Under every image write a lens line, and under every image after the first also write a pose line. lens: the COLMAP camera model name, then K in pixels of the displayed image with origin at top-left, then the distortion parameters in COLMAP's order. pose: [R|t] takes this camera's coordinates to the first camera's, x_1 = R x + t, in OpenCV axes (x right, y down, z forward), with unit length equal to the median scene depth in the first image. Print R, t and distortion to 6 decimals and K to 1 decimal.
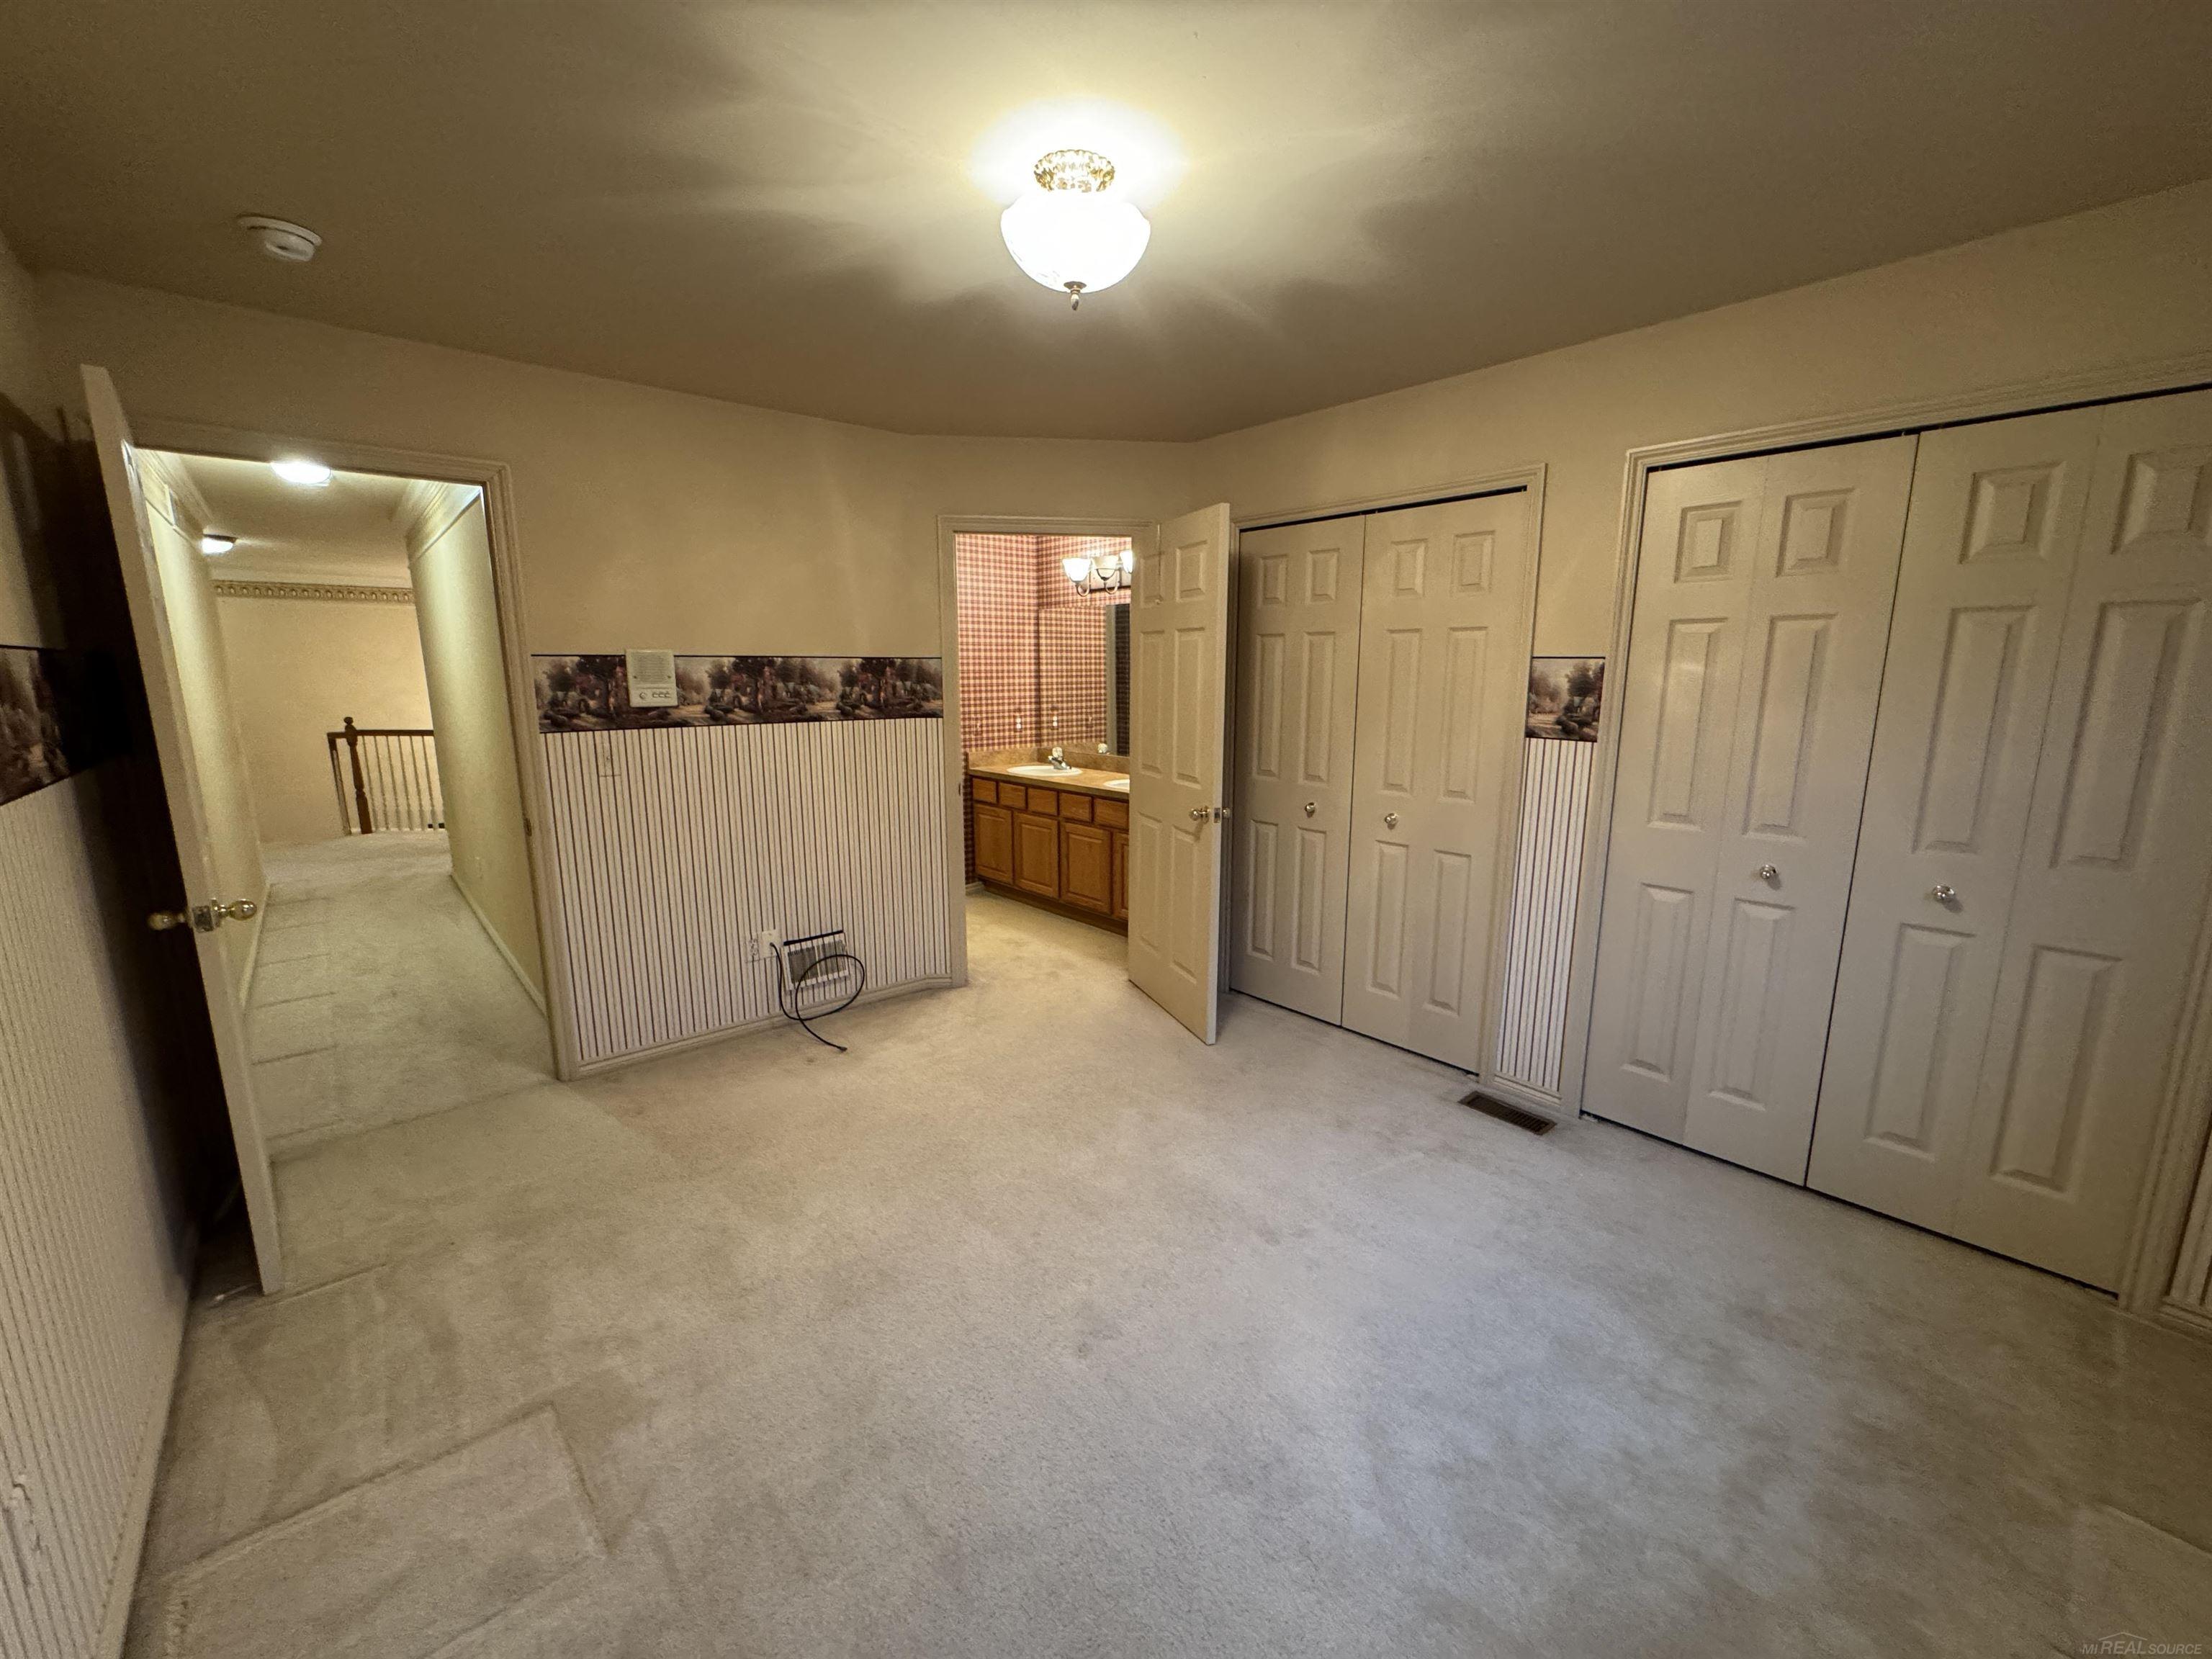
lens RADIAL K [[882.1, 0, 1106.0], [0, 882.1, 829.5], [0, 0, 1]] dist [0.001066, 0.000142]
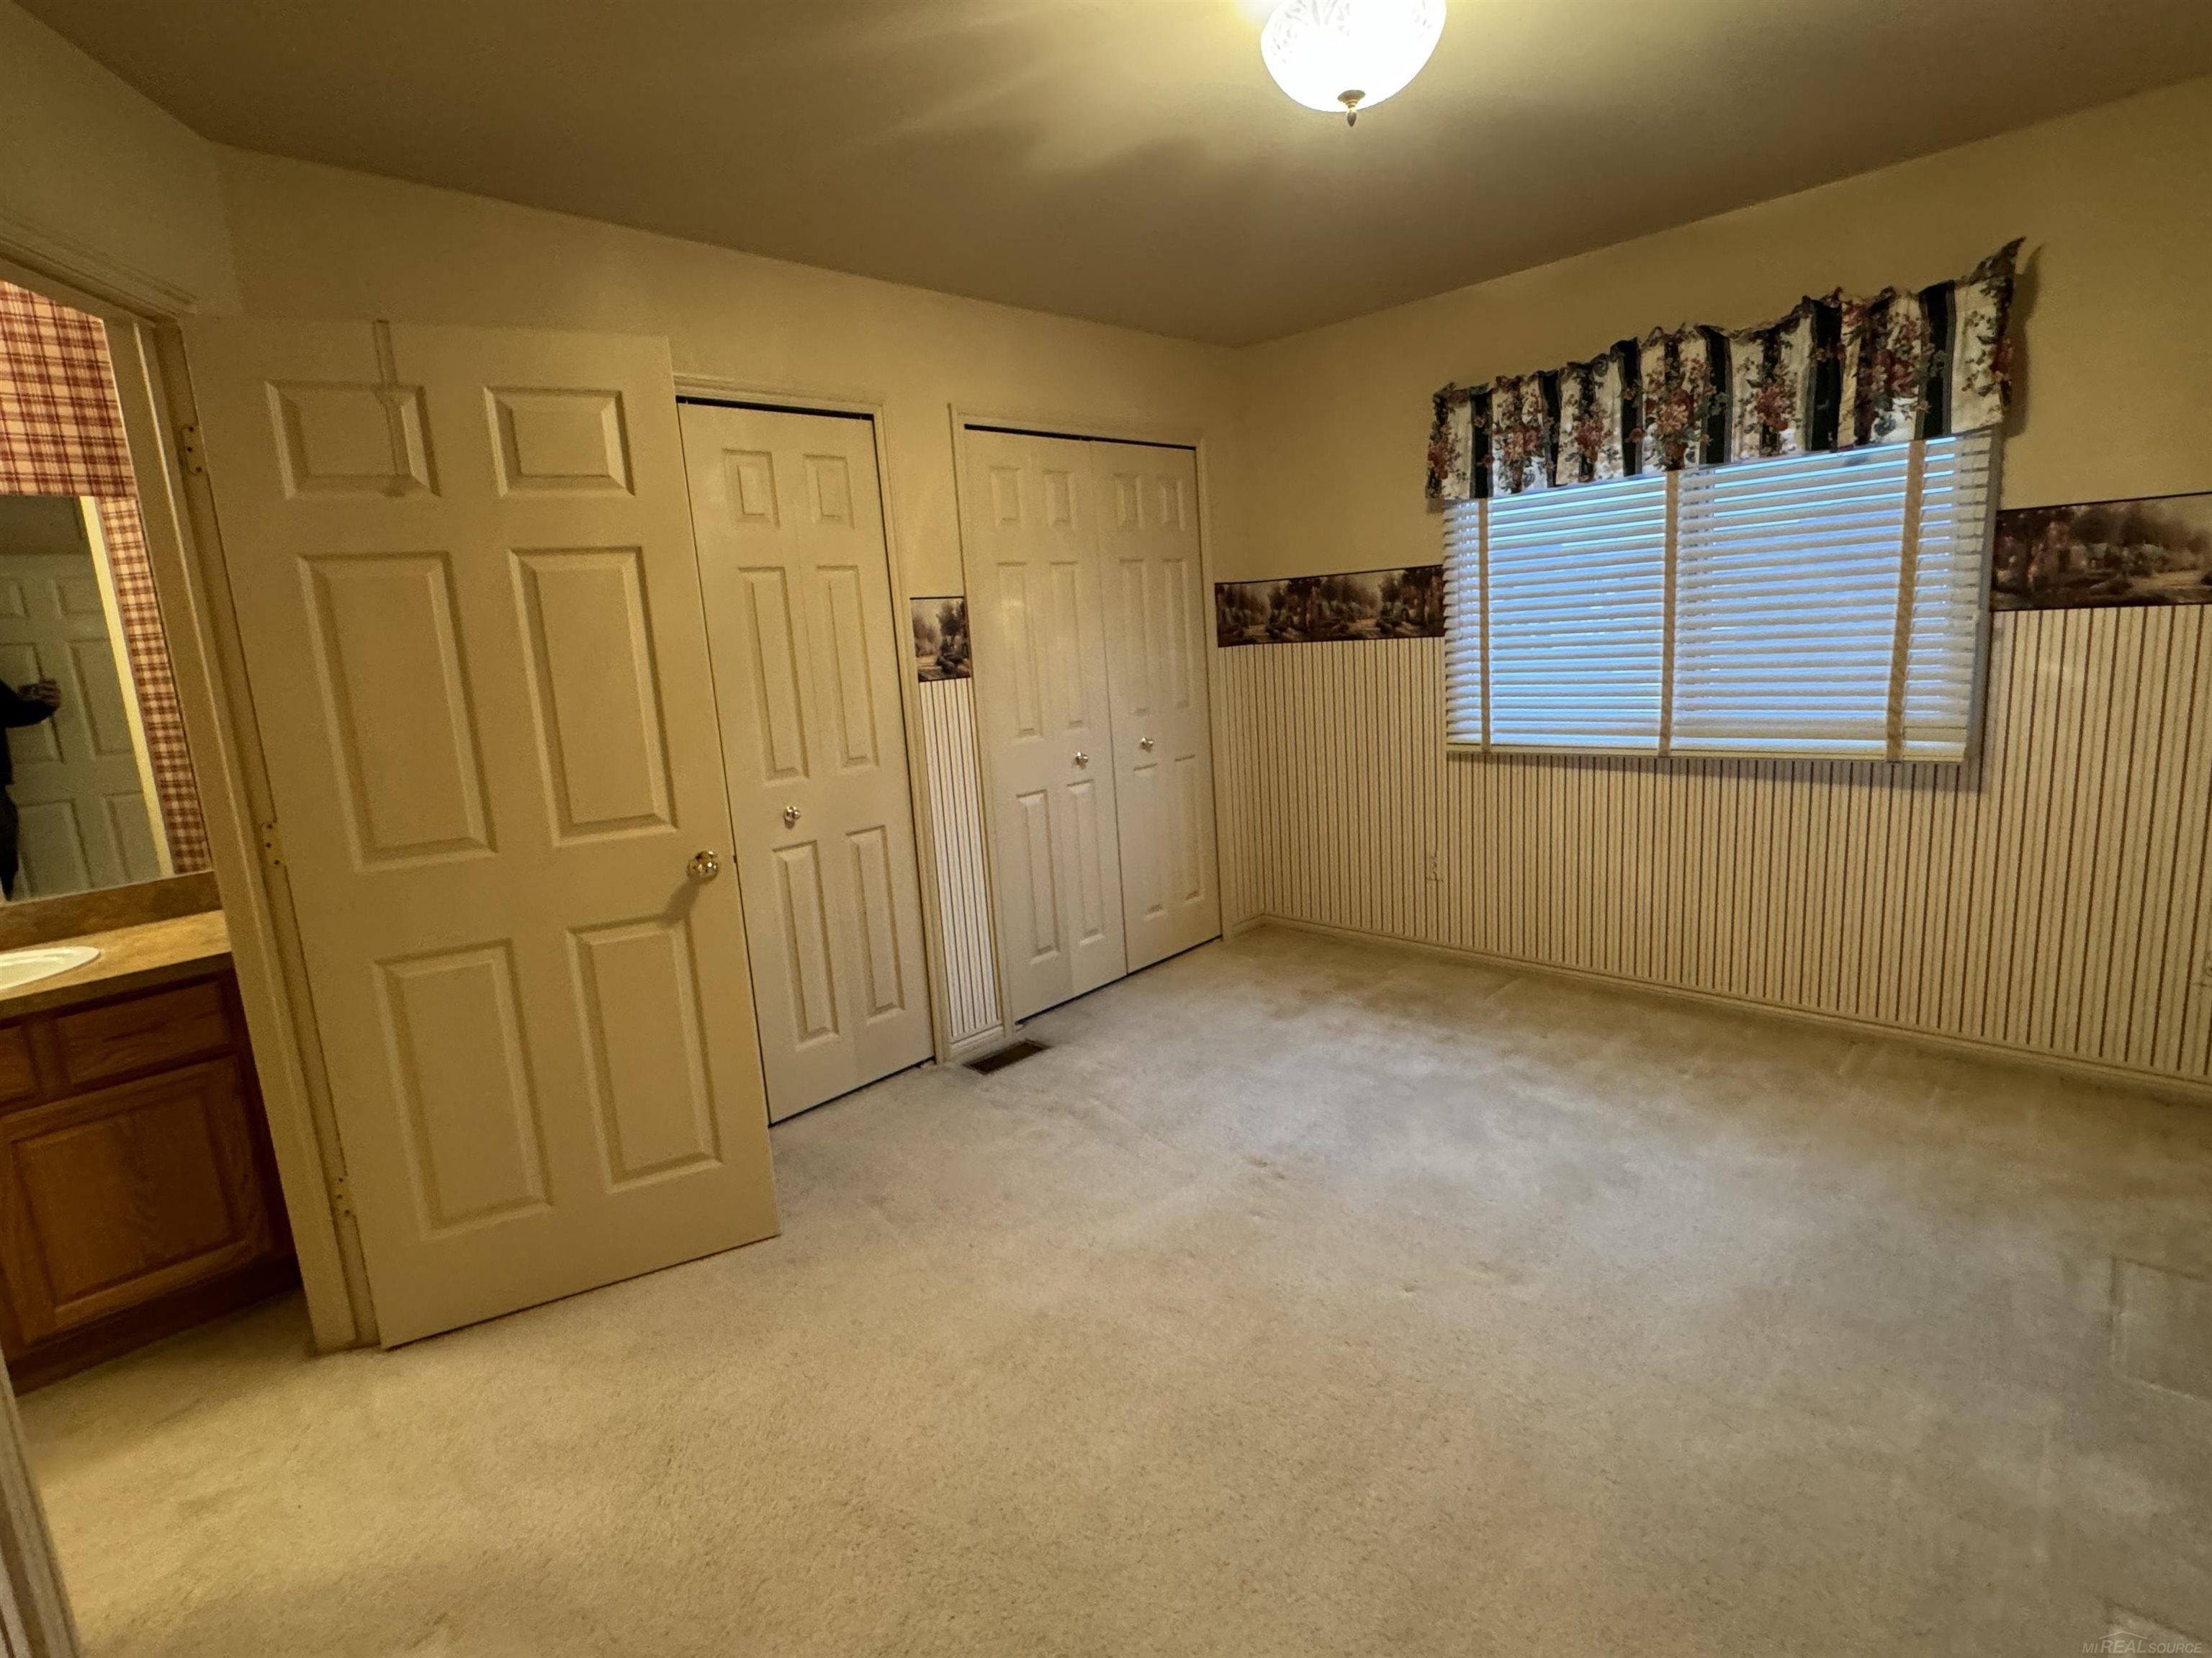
lens RADIAL K [[1041.4, 0, 1106.6], [0, 1041.4, 783.0], [0, 0, 1]] dist [-0.002572, -0.000276]
pose [[-0.067312, -0.158712, 0.985028, -0.689267], [0.241423, 0.955338, 0.170425, -0.149354], [-0.968083, 0.249280, -0.025989, 0.900761]]
